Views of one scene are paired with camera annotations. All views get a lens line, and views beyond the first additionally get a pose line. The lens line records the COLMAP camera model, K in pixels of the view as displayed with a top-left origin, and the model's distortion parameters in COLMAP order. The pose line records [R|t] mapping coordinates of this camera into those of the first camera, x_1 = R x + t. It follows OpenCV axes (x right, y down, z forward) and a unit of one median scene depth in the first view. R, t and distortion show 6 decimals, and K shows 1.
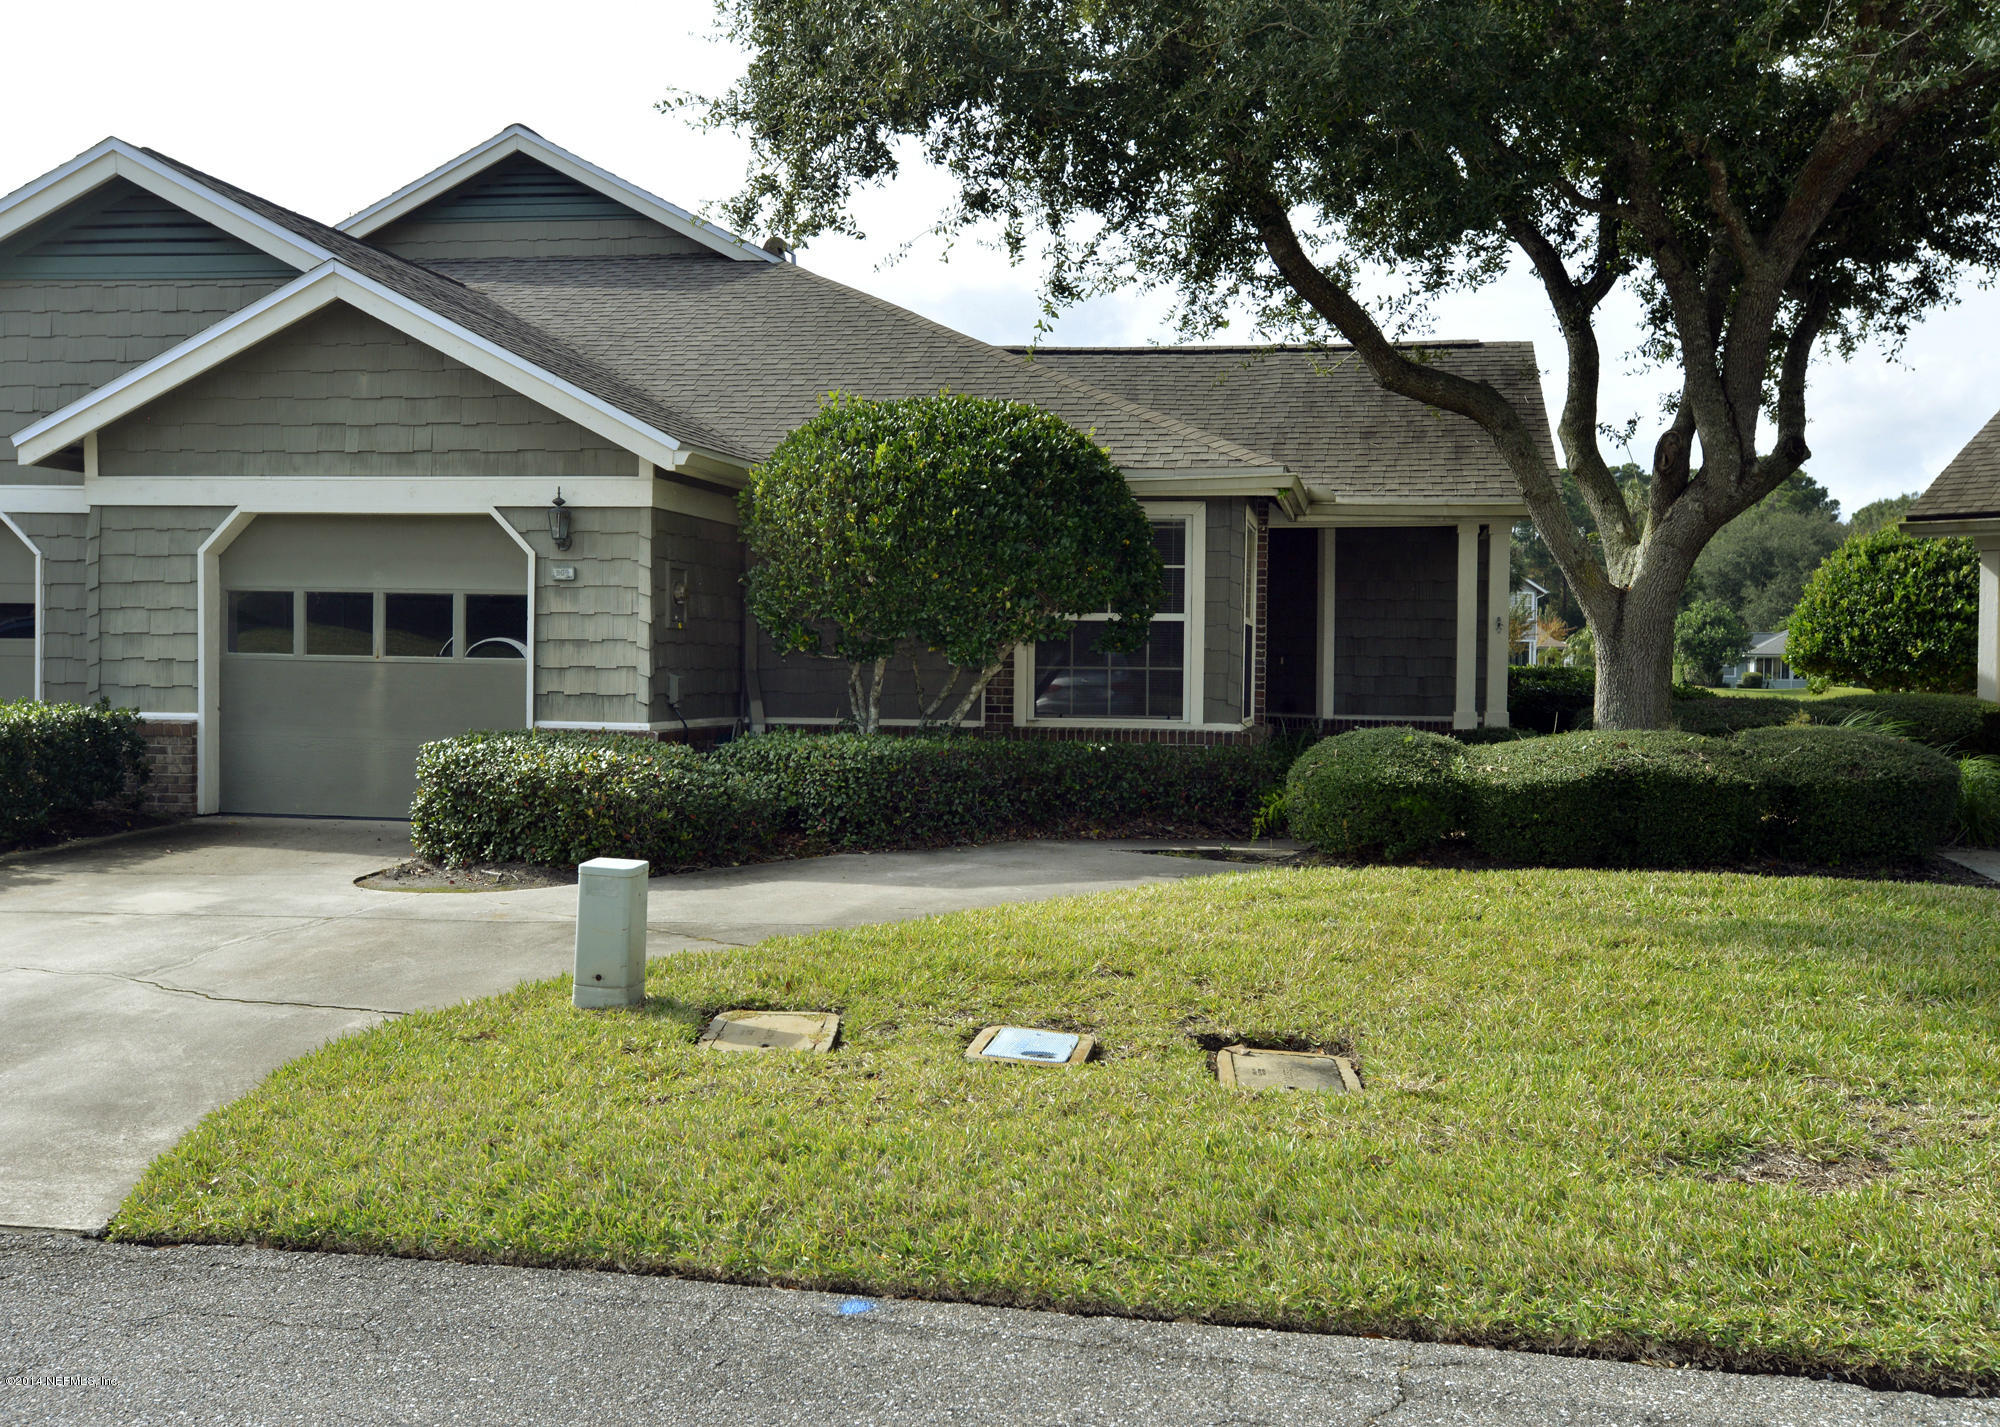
lens RADIAL K [[2152.2, 0, 1000.9], [0, 2152.2, 696.2], [0, 0, 1]] dist [0.070323, 0.000000]
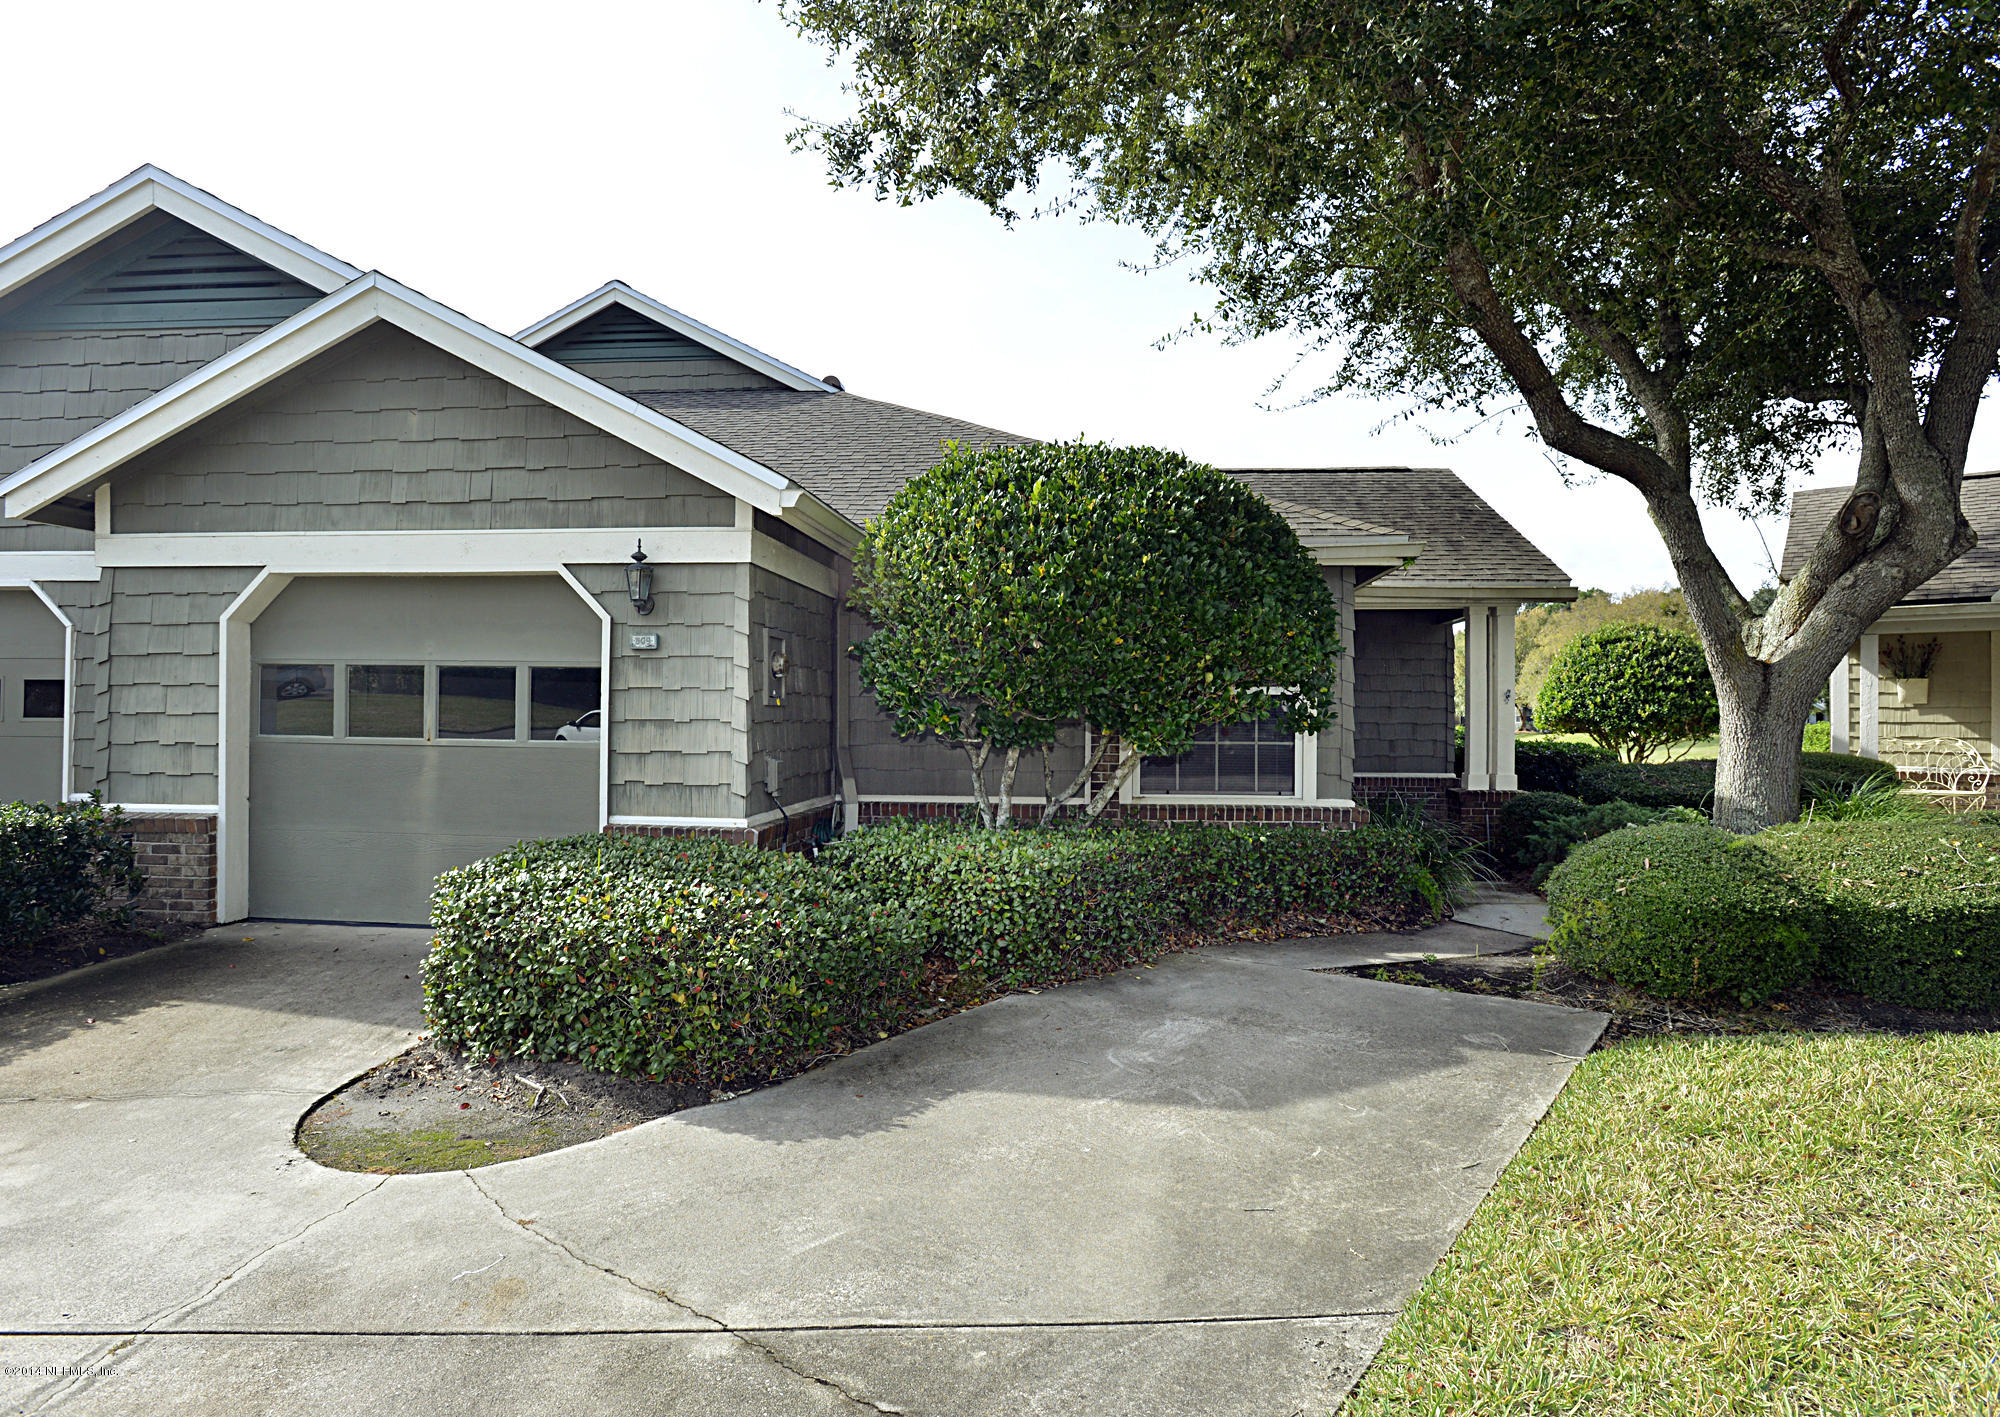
lens RADIAL K [[1149.2, 0, 1004.7], [0, 1149.2, 697.4], [0, 0, 1]] dist [-0.041485, 0.007690]
pose [[0.995278, -0.002820, 0.097022, -0.104238], [0.005547, 0.999597, -0.027845, -0.021339], [-0.096904, 0.028252, 0.994893, 0.533557]]
